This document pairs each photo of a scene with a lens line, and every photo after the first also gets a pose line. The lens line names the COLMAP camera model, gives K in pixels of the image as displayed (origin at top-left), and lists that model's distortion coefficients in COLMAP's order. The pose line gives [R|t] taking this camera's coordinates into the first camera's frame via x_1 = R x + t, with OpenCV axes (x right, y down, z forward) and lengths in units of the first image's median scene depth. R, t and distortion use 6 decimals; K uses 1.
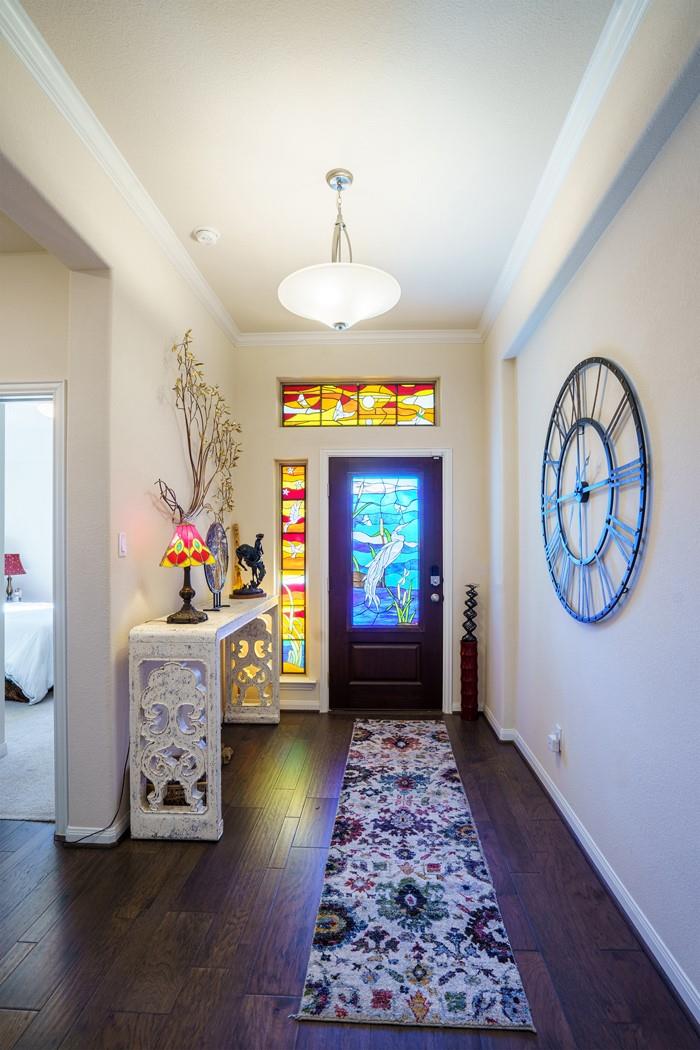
lens RADIAL K [[495.7, 0, 346.0], [0, 495.7, 532.1], [0, 0, 1]] dist [-0.027797, 0.004447]
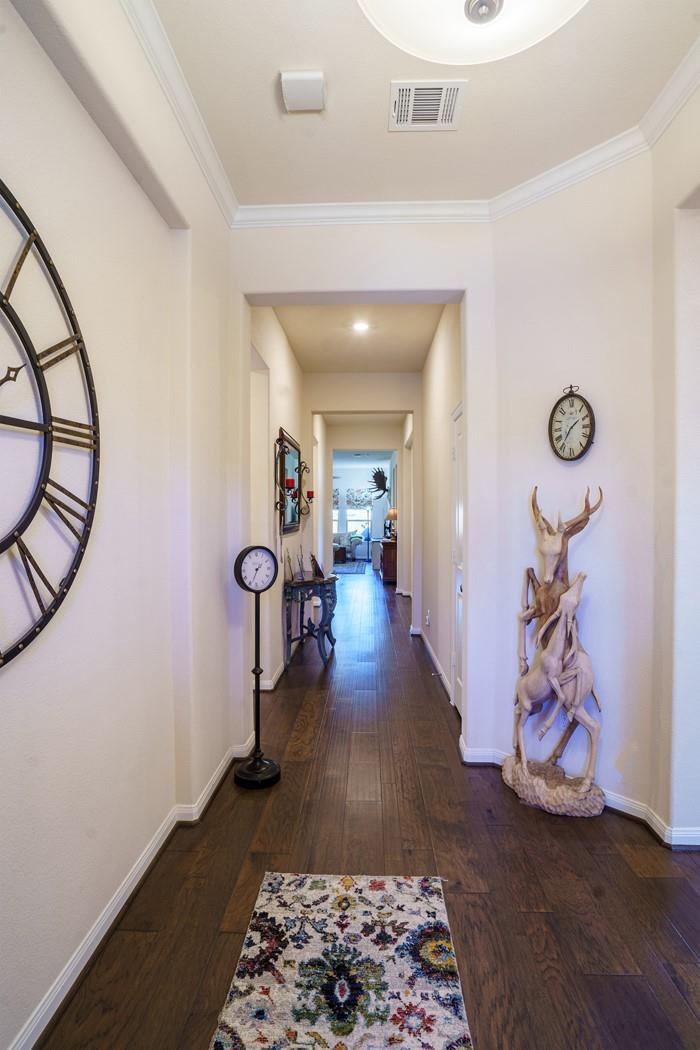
lens RADIAL K [[495.7, 0, 353.9], [0, 495.7, 524.5], [0, 0, 1]] dist [-0.027797, 0.004447]
pose [[-0.998942, -0.005345, -0.045680, 0.170578], [-0.004944, 0.999948, -0.008891, 0.041389], [0.045725, -0.008656, -0.998917, 1.963470]]
